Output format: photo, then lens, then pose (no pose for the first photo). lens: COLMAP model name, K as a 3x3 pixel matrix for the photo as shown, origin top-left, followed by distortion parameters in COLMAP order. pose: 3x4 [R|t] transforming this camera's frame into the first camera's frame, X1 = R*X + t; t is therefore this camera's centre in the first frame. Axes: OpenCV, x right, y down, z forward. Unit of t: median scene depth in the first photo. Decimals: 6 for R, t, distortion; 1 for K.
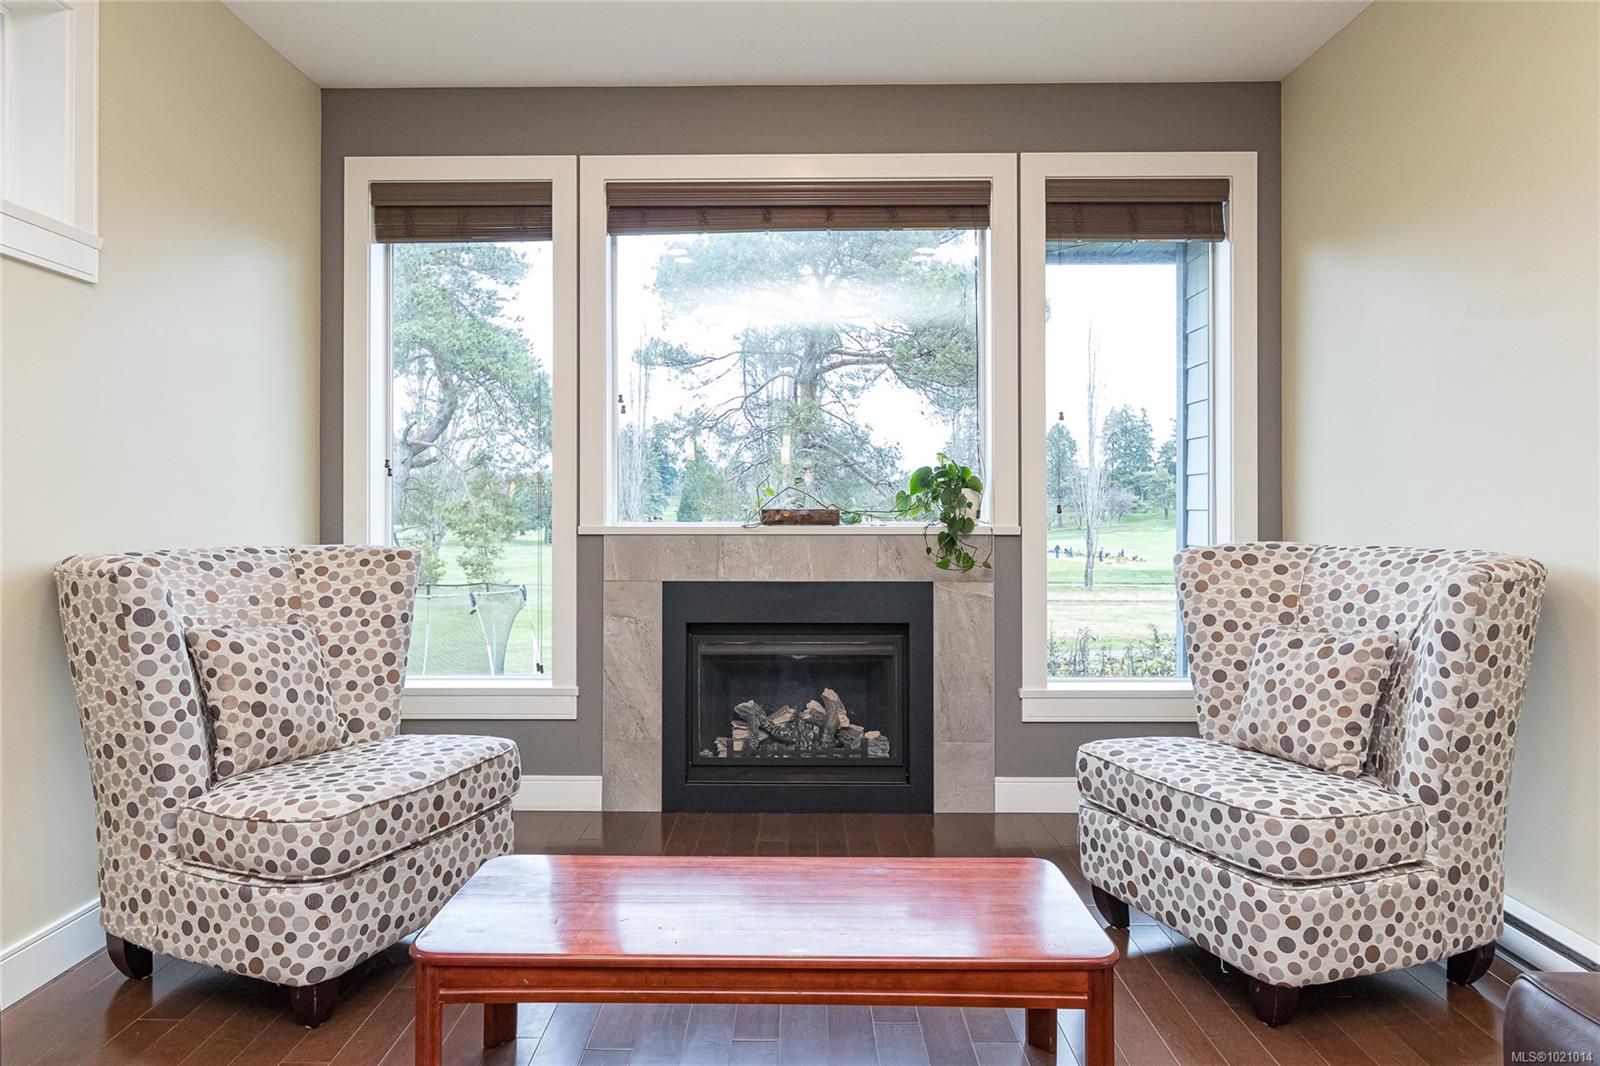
lens RADIAL K [[1003.0, 0, 795.0], [0, 1003.0, 492.4], [0, 0, 1]] dist [-0.005440, -0.004080]
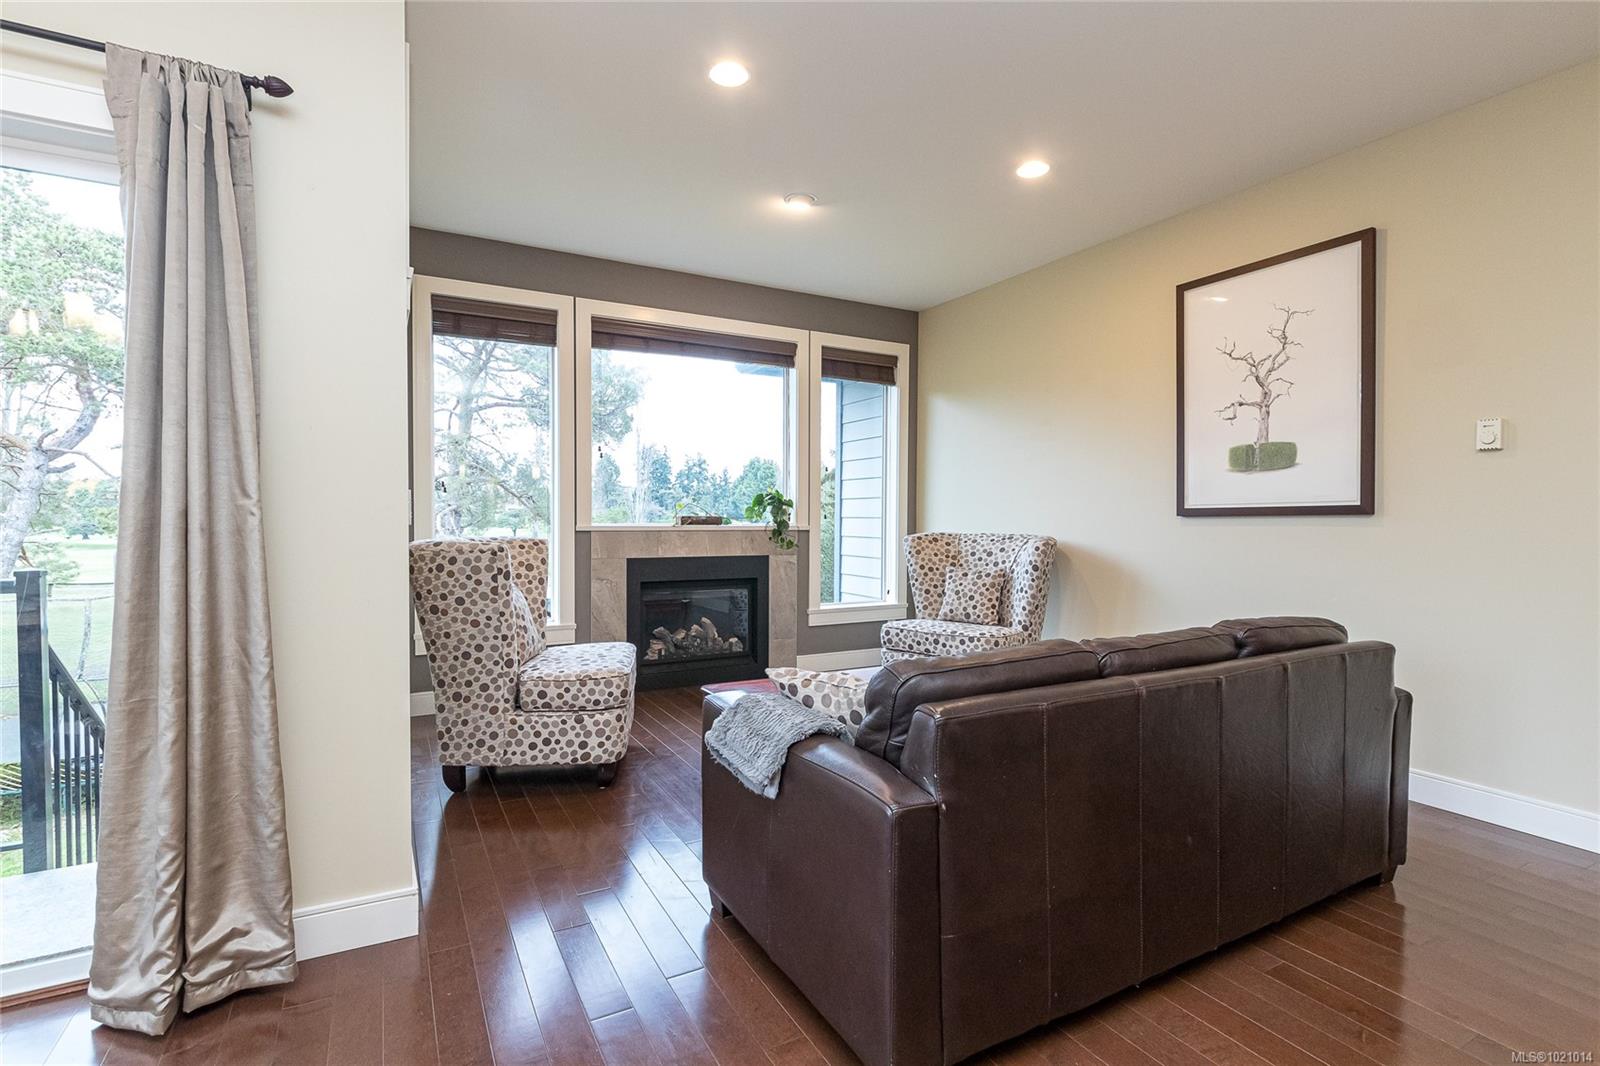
lens RADIAL K [[751.5, 0, 779.7], [0, 751.5, 519.6], [0, 0, 1]] dist [-0.003575, -0.001120]
pose [[0.874606, 0.003716, 0.484820, -0.733874], [-0.013944, 0.999750, 0.017493, -0.002953], [-0.484634, -0.022060, 0.874439, -0.330052]]
